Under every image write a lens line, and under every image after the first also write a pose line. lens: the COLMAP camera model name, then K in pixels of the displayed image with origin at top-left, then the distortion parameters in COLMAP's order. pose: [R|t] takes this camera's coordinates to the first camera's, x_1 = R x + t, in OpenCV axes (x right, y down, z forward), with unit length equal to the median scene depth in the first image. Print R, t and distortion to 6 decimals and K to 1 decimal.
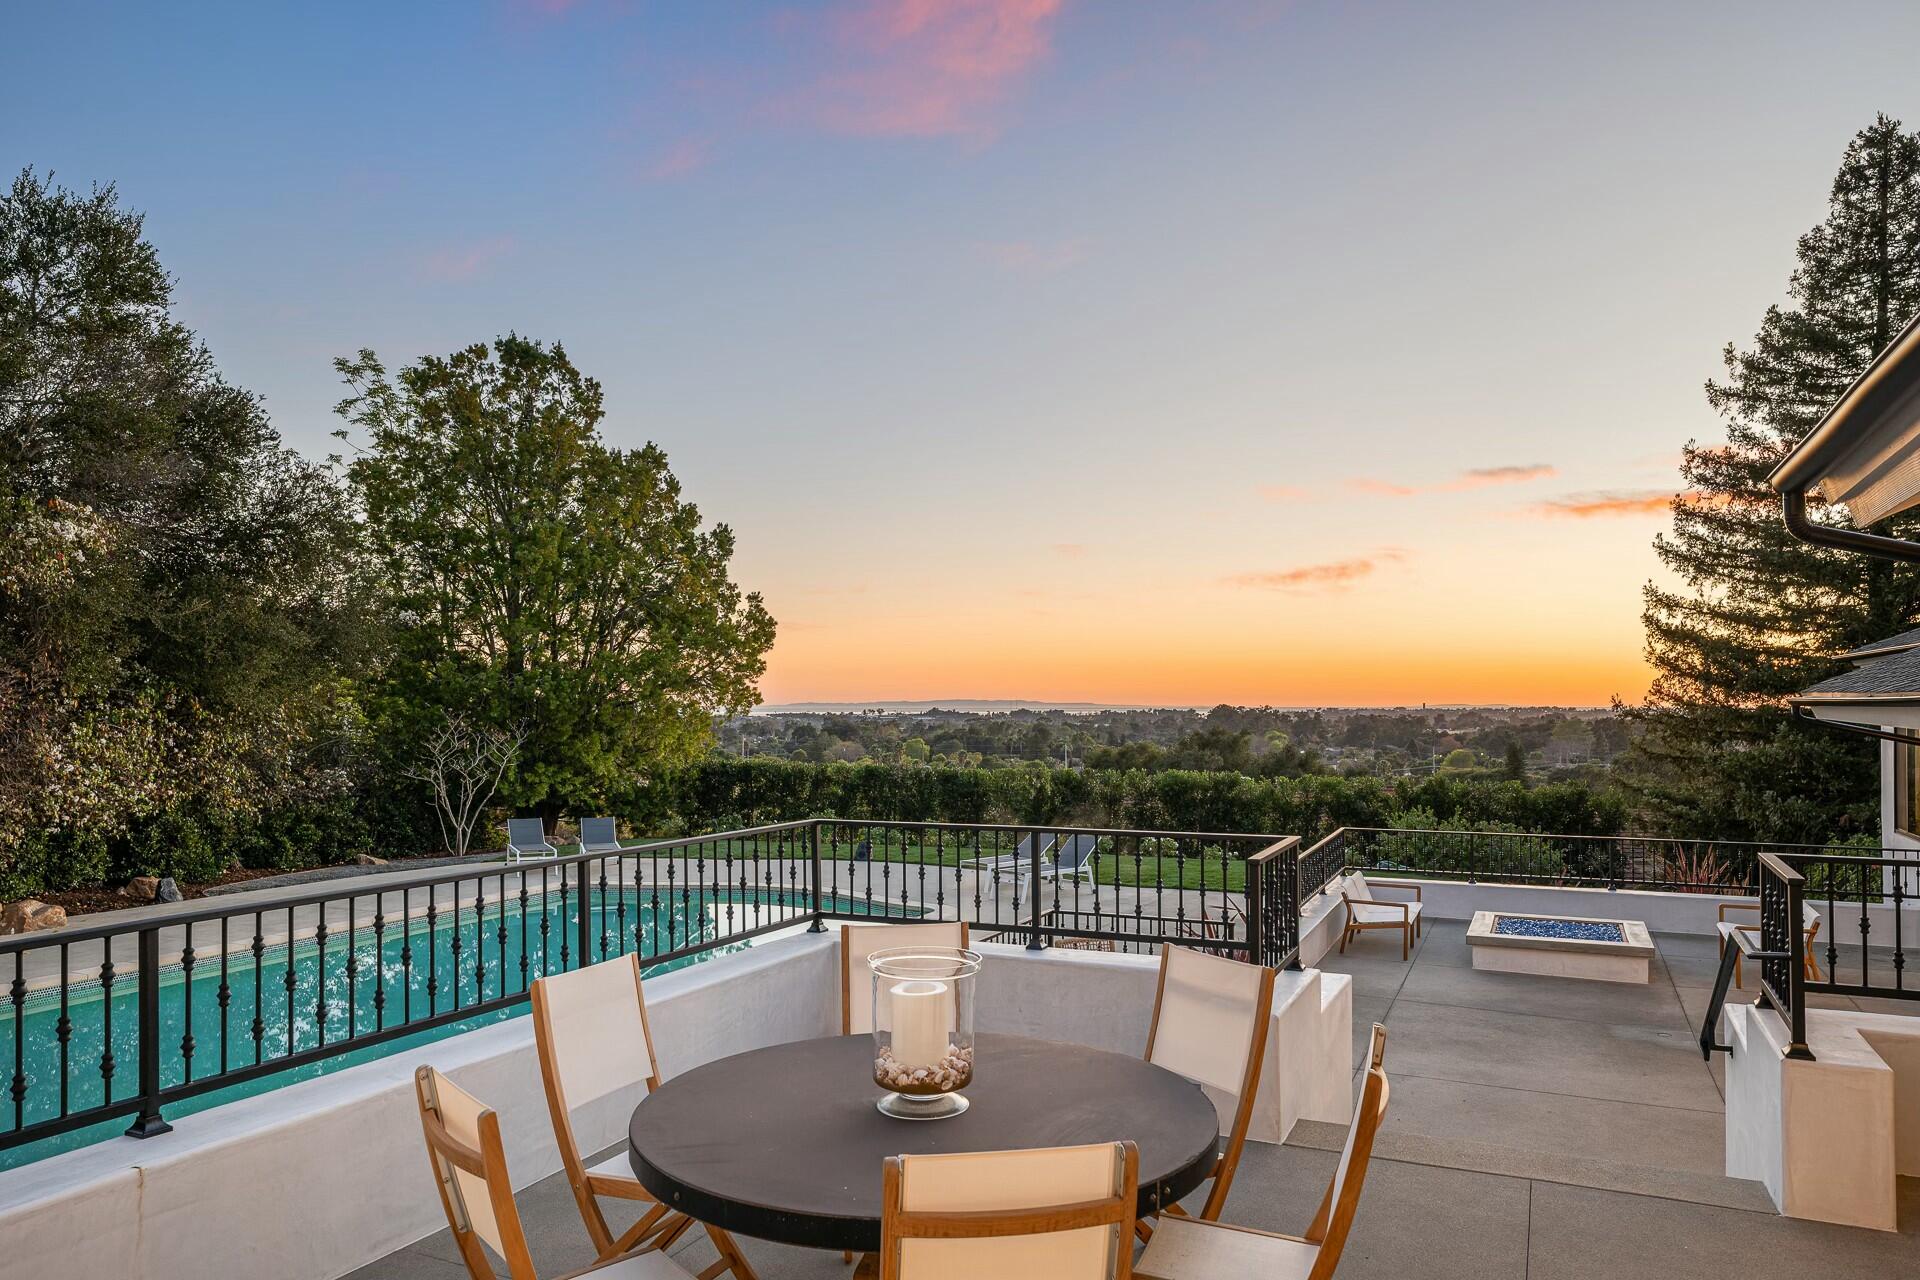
lens RADIAL K [[1290.6, 0, 964.5], [0, 1290.6, 690.8], [0, 0, 1]] dist [-0.000216, -0.001313]
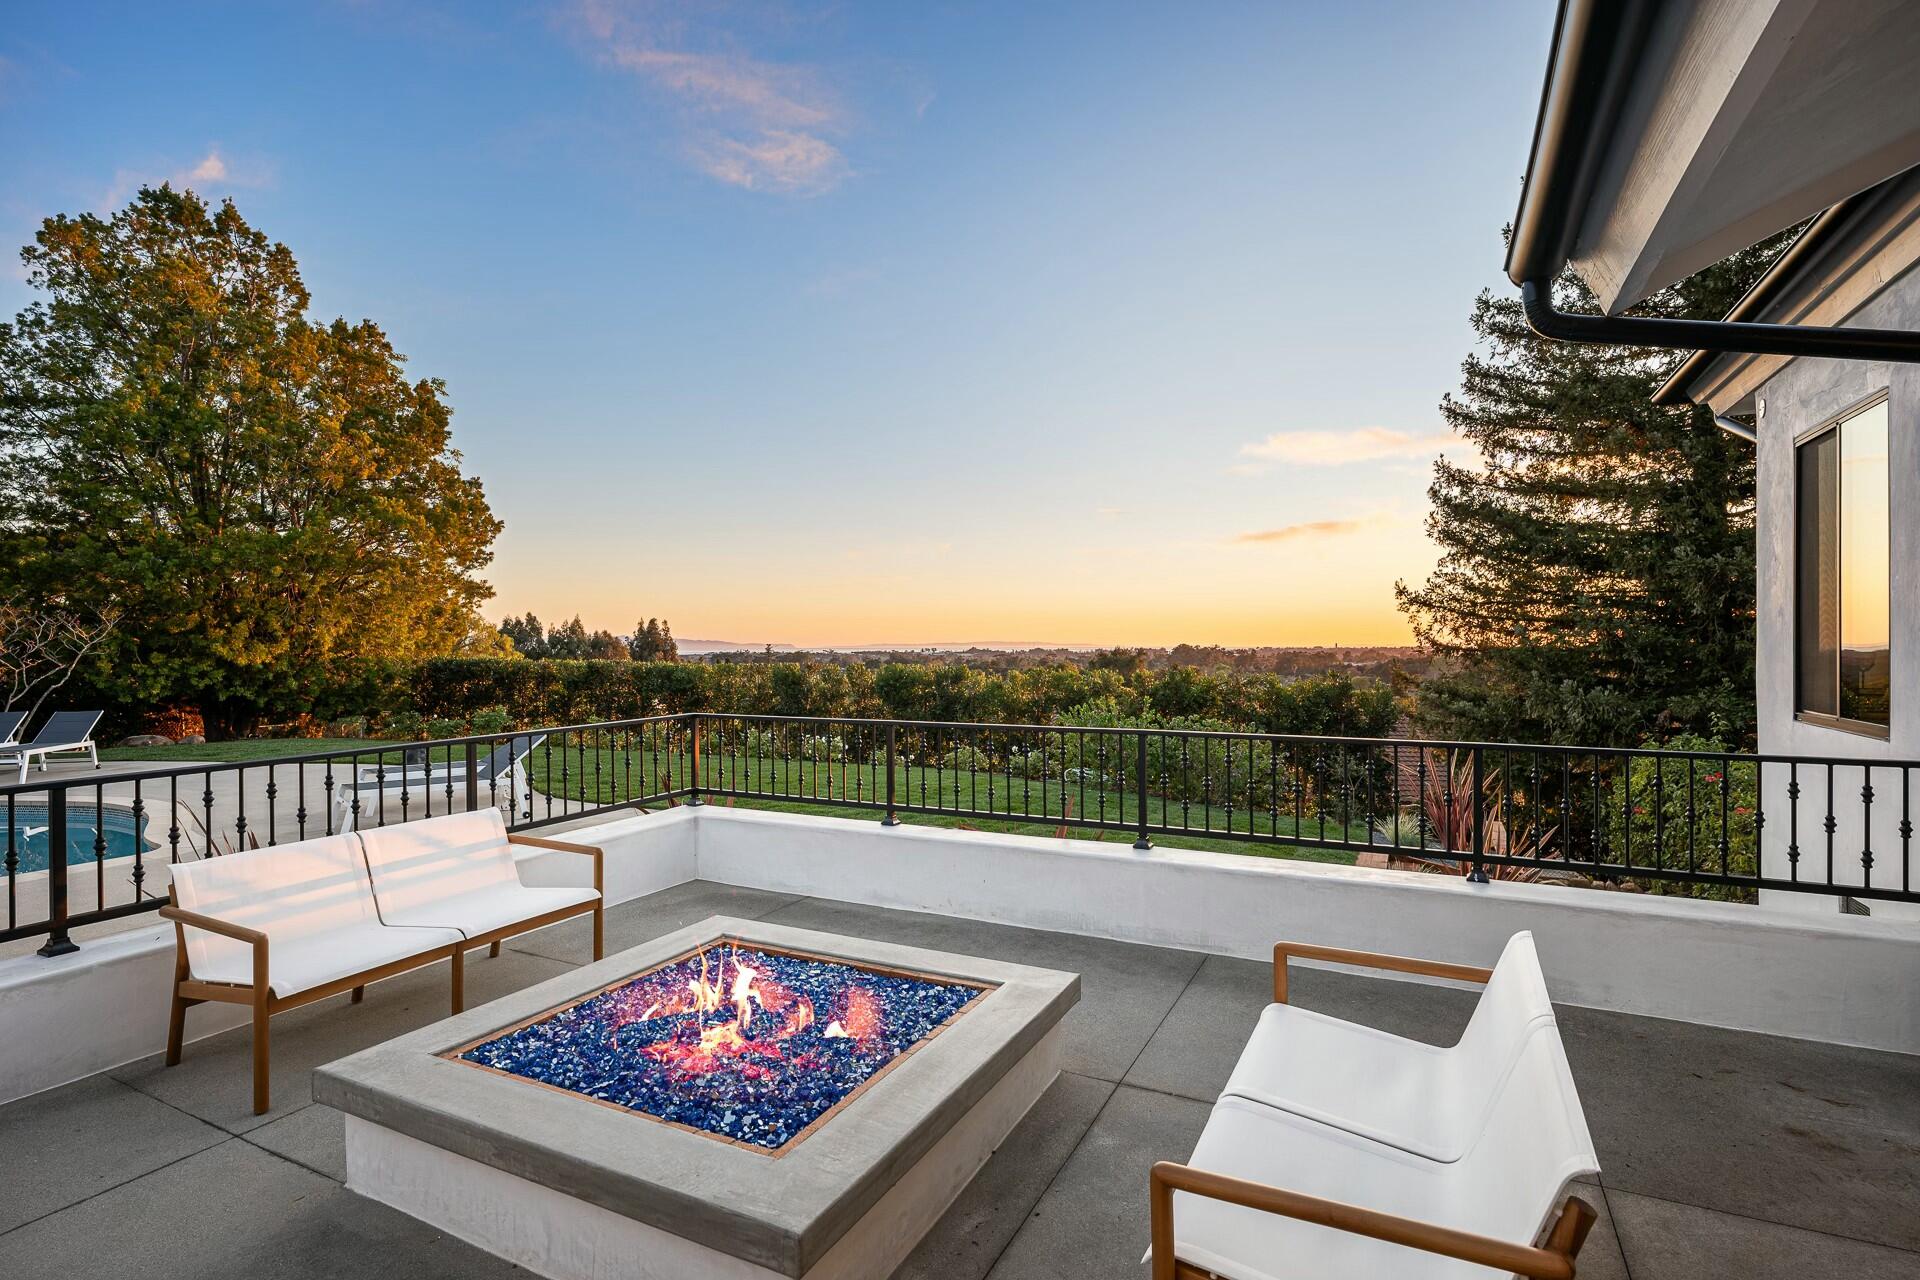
lens RADIAL K [[943.9, 0, 970.5], [0, 943.9, 641.1], [0, 0, 1]] dist [-0.000315, -0.000129]
pose [[0.999615, -0.001330, -0.027714, 0.233981], [0.001507, 0.999979, 0.006377, 0.042209], [0.027705, -0.006416, 0.999596, 0.351379]]
